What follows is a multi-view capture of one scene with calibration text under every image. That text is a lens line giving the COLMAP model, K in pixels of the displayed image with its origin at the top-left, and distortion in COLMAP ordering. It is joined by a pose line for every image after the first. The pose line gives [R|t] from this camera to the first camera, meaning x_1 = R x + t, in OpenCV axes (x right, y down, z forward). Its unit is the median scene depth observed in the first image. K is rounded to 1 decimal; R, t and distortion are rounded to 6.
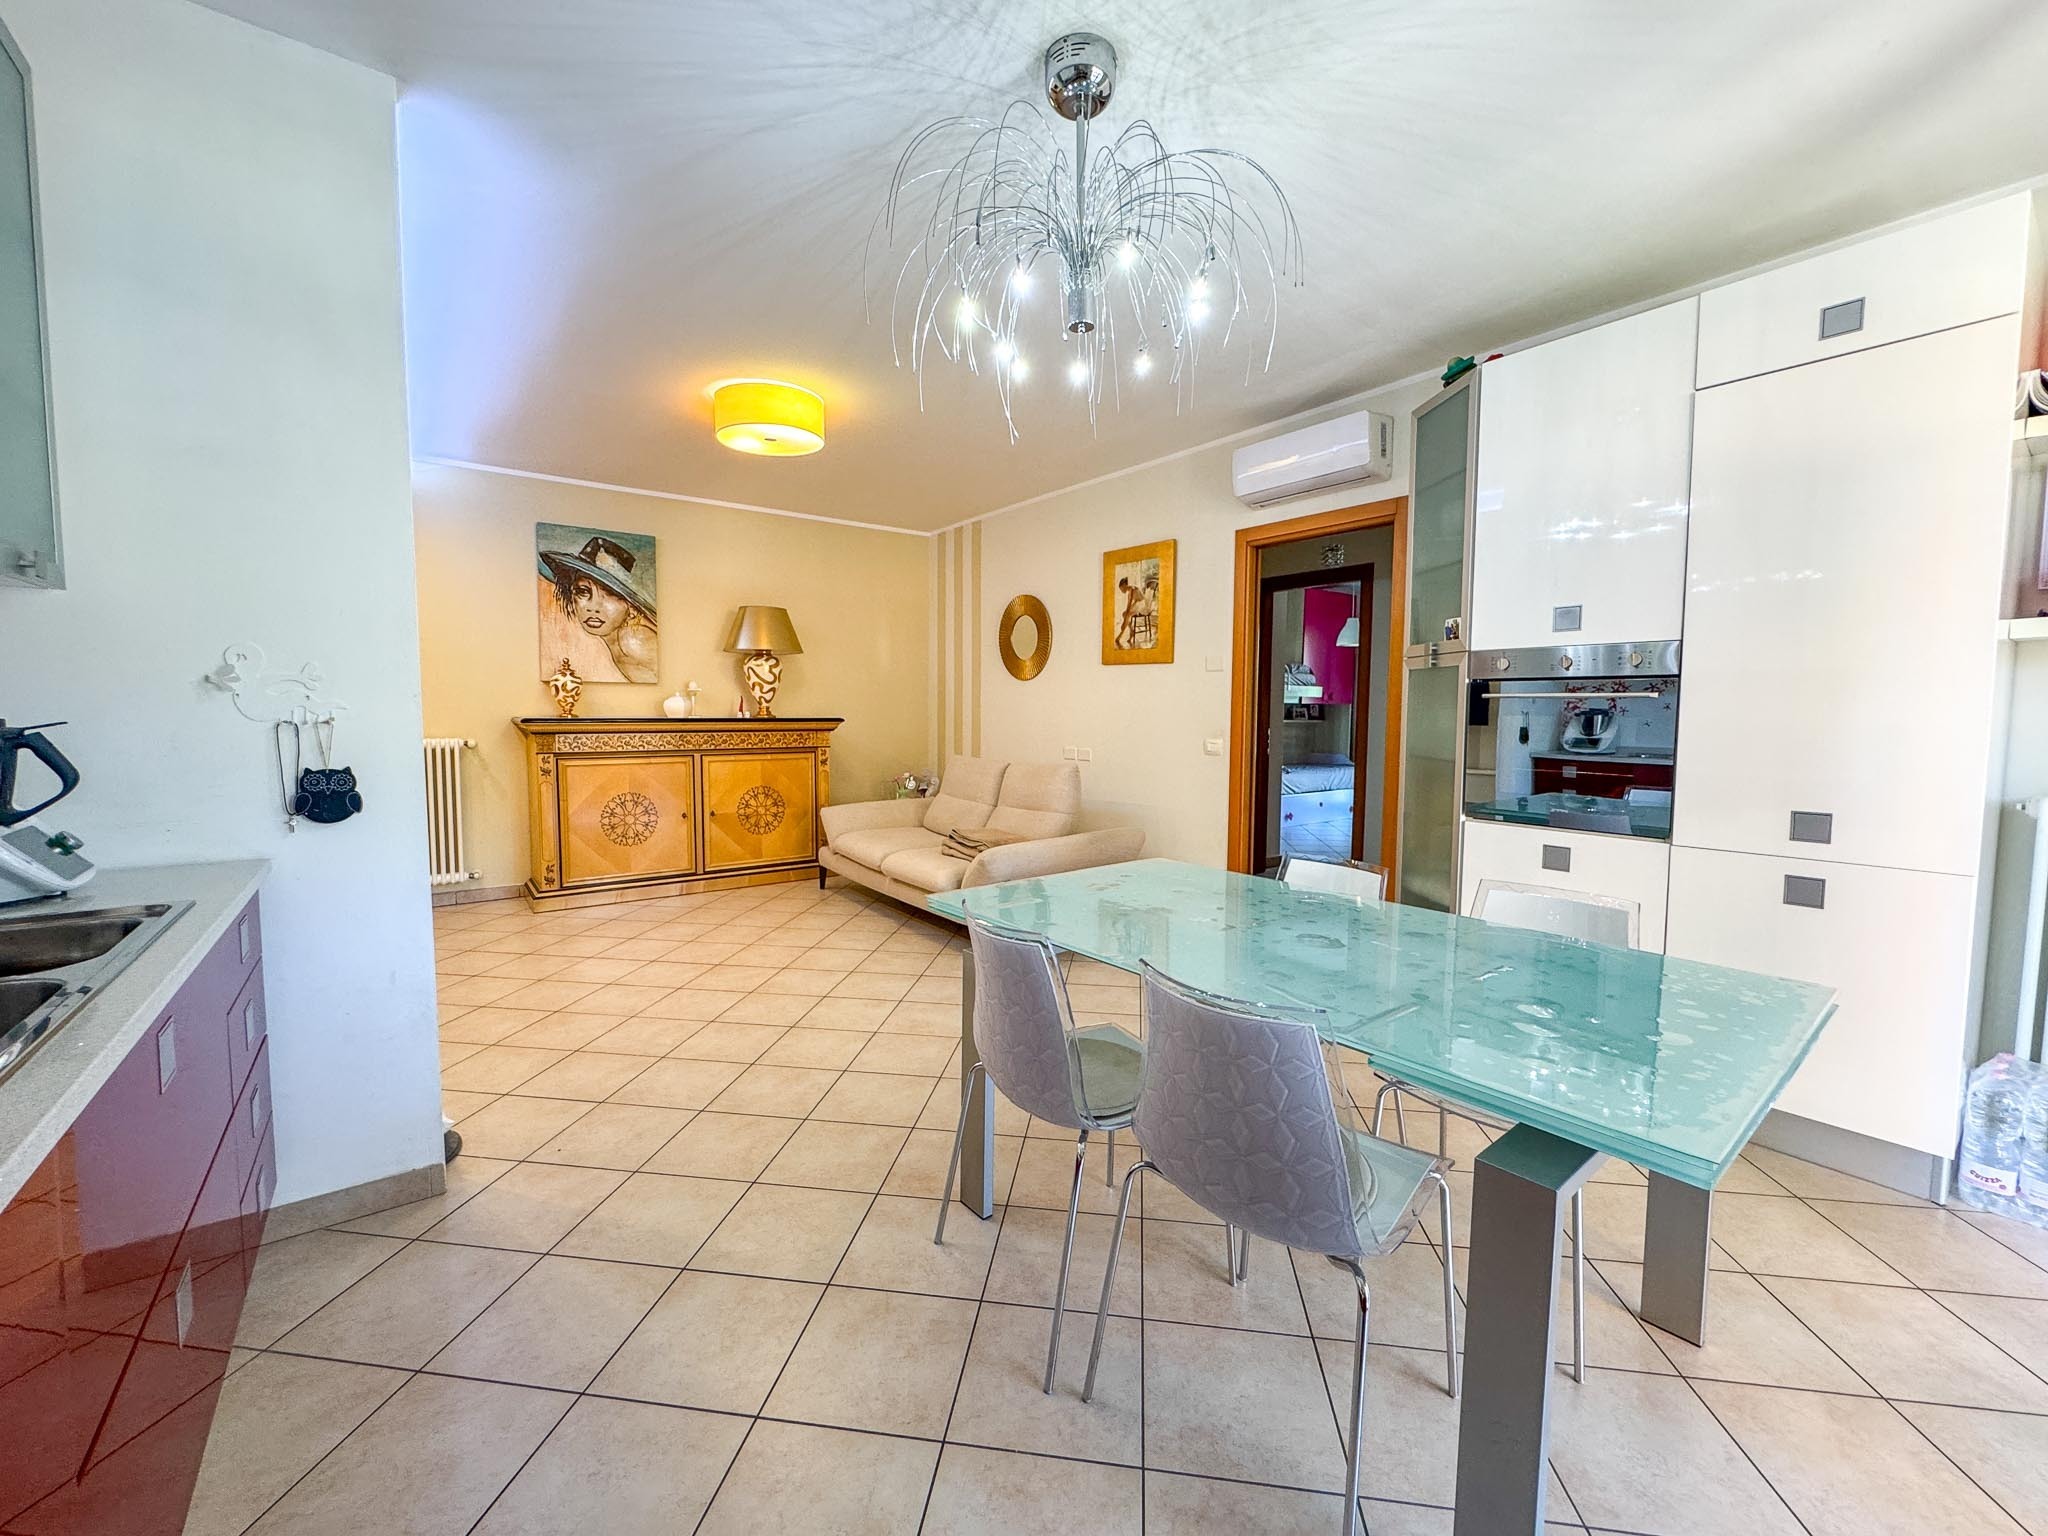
lens RADIAL K [[822.4, 0, 1024.7], [0, 822.4, 764.3], [0, 0, 1]] dist [-0.004749, 0.000612]
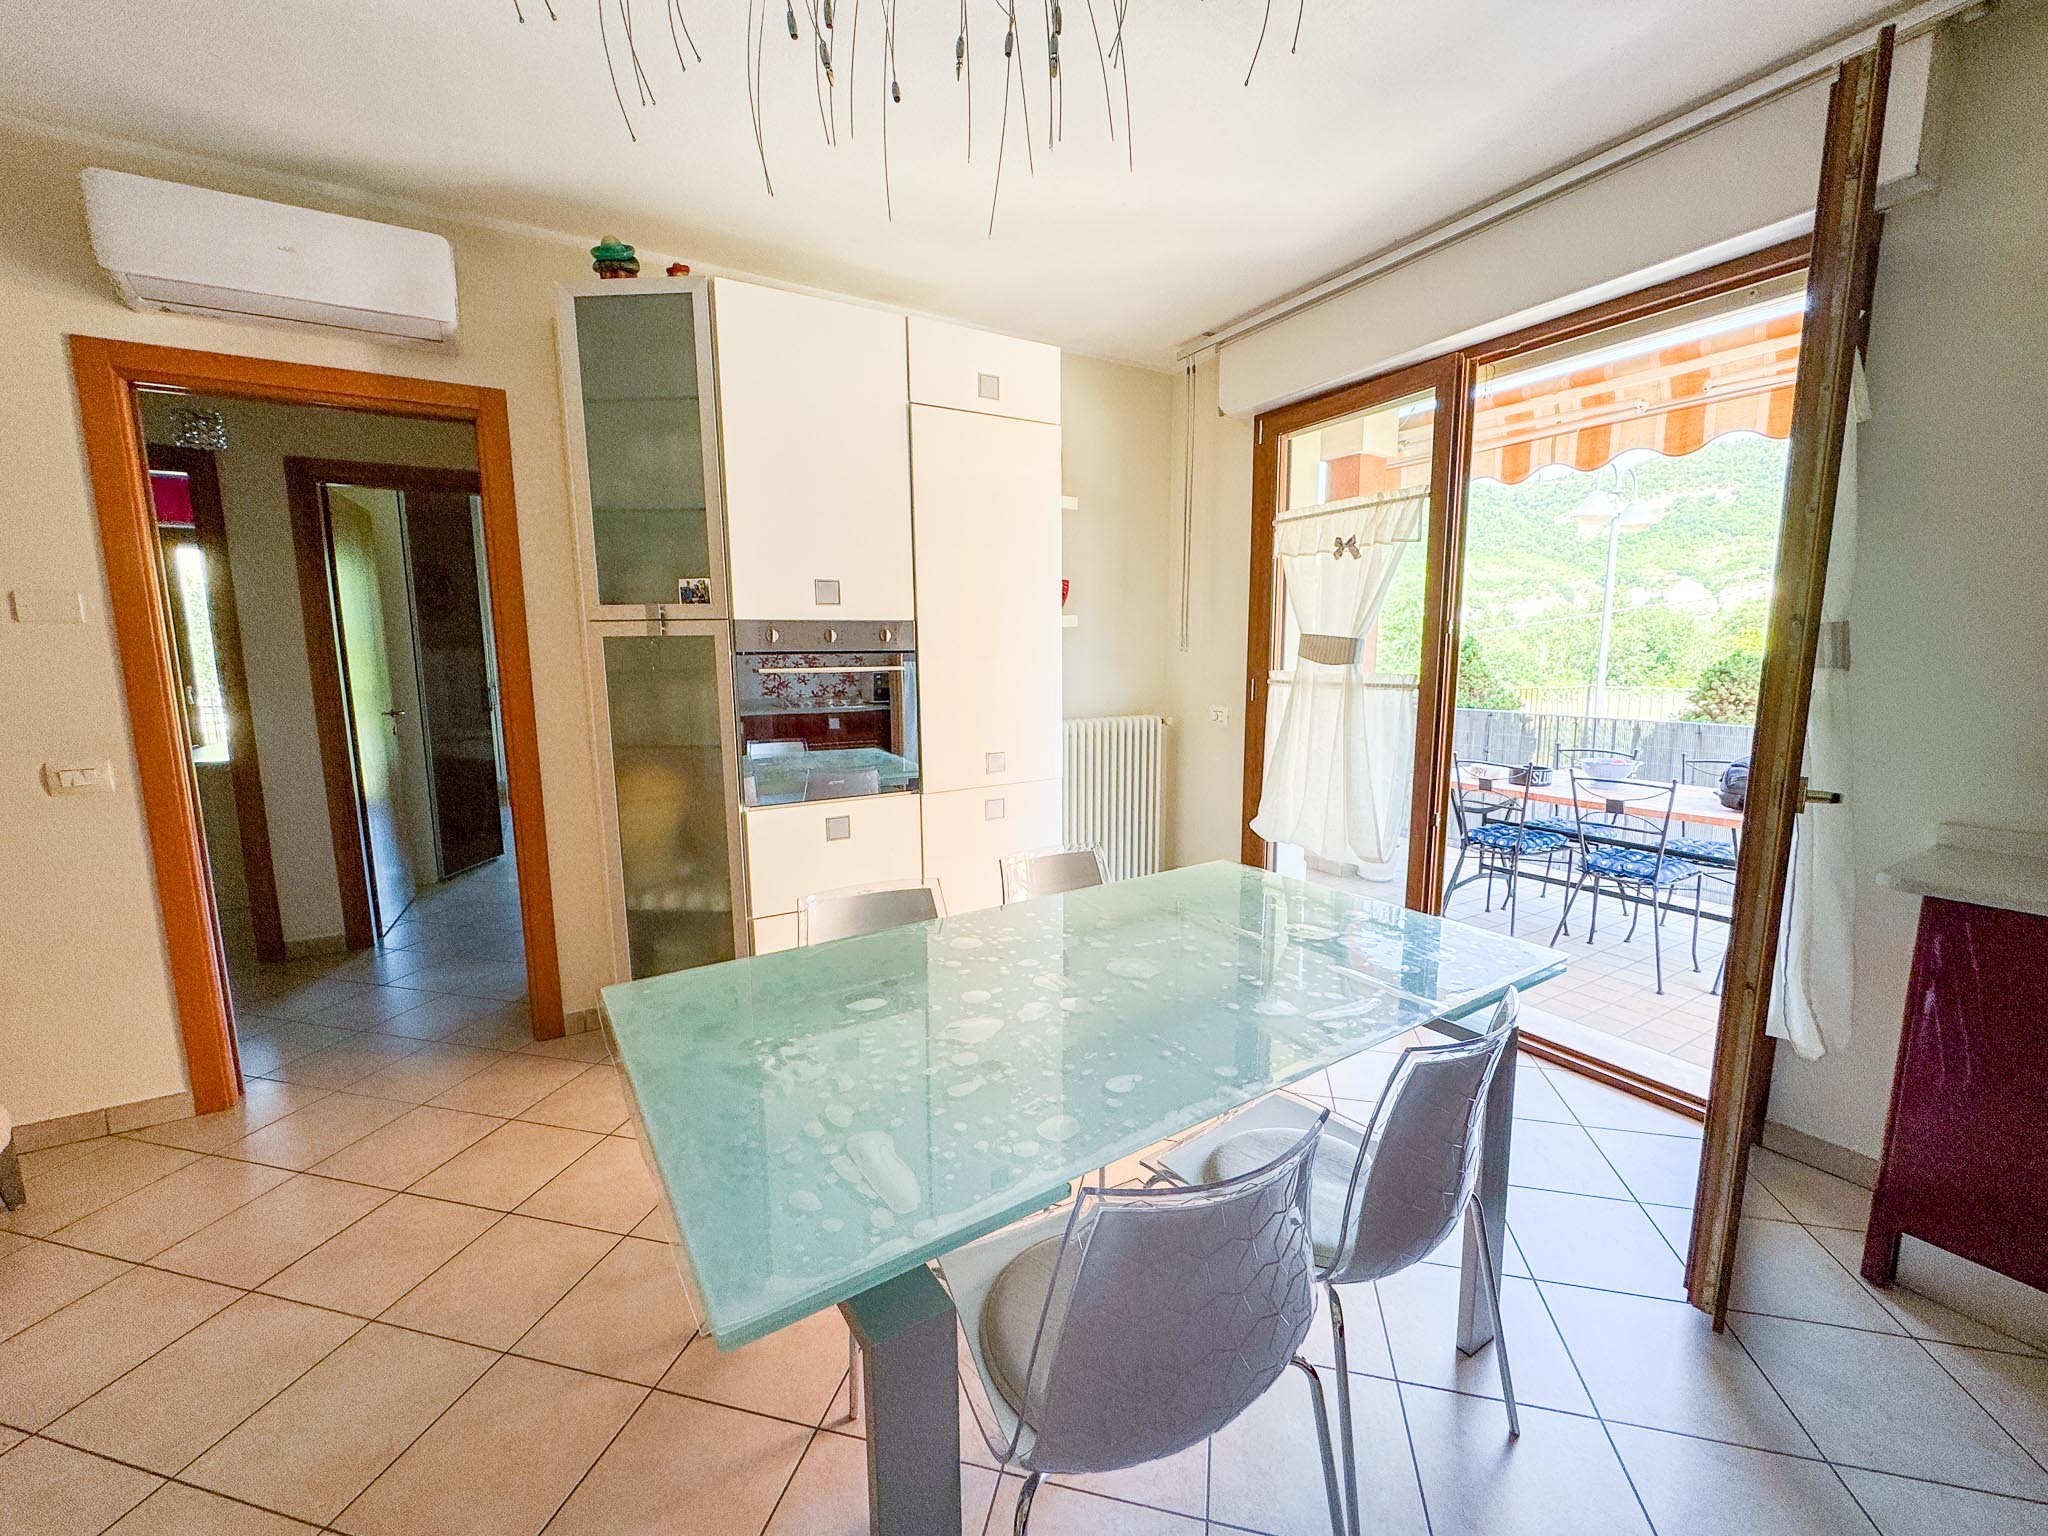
lens RADIAL K [[822.4, 0, 1044.7], [0, 822.4, 768.1], [0, 0, 1]] dist [-0.004749, 0.000612]
pose [[0.113096, -0.153953, 0.981584, -0.163275], [0.070526, 0.986675, 0.146626, -0.047068], [-0.991078, 0.052644, 0.122446, 0.308839]]
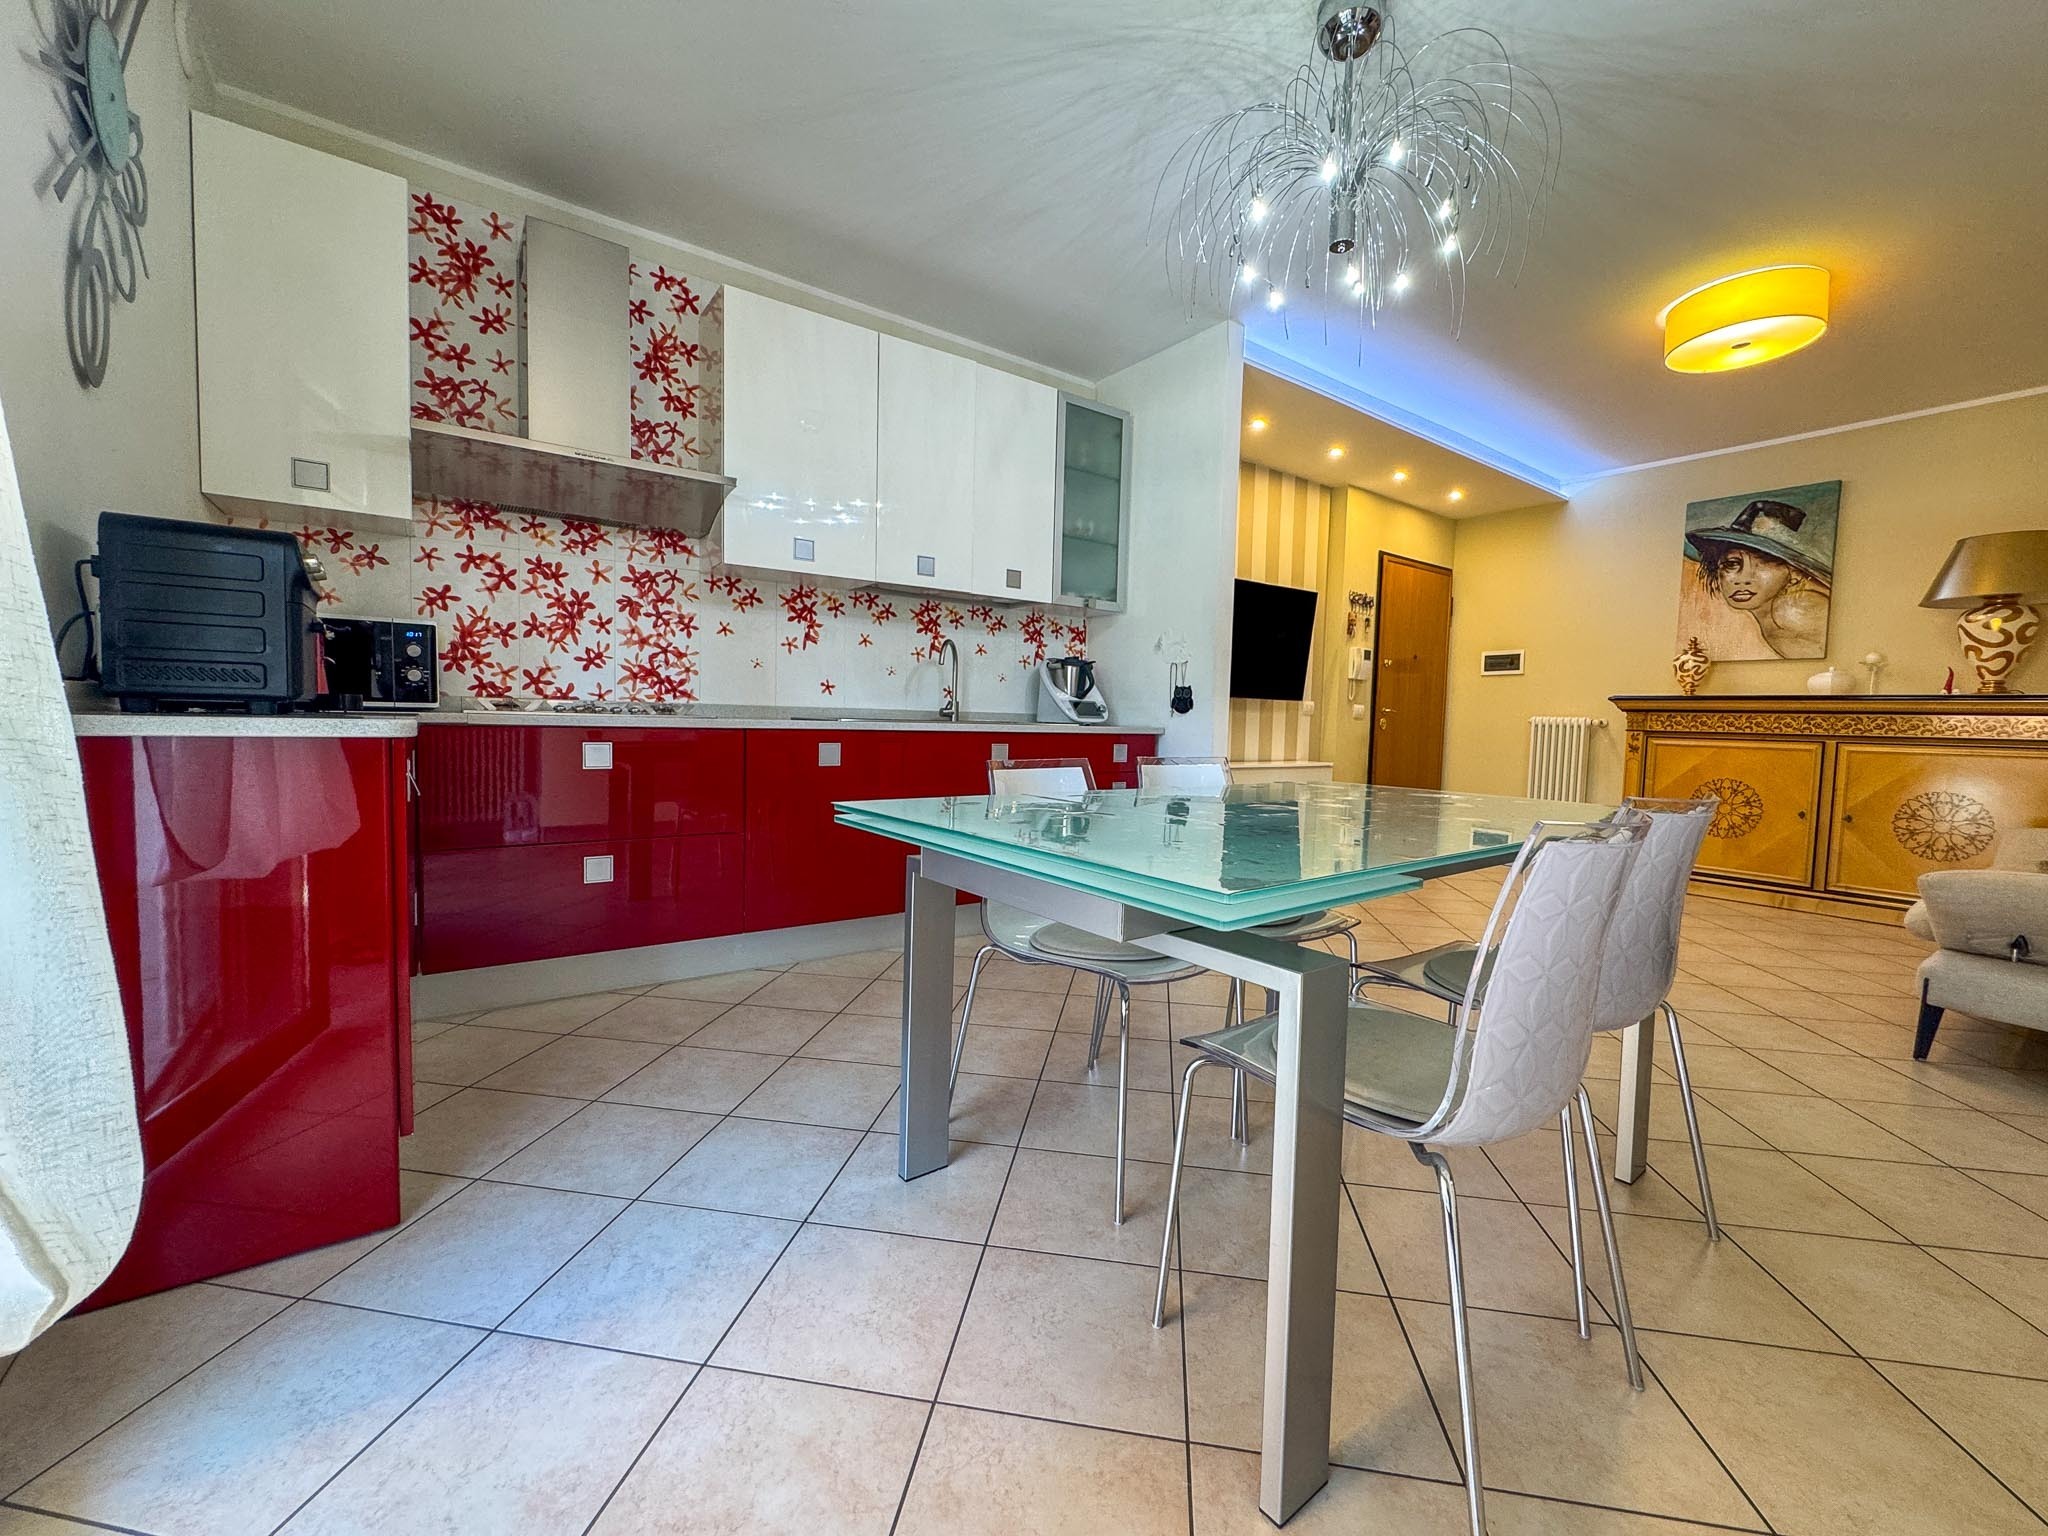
lens RADIAL K [[822.4, 0, 1024.0], [0, 822.4, 765.5], [0, 0, 1]] dist [-0.004749, 0.000612]
pose [[-0.020488, 0.049573, -0.998560, 0.423102], [-0.097309, 0.993929, 0.051339, 0.047713], [0.995043, 0.098221, -0.015540, 0.237299]]
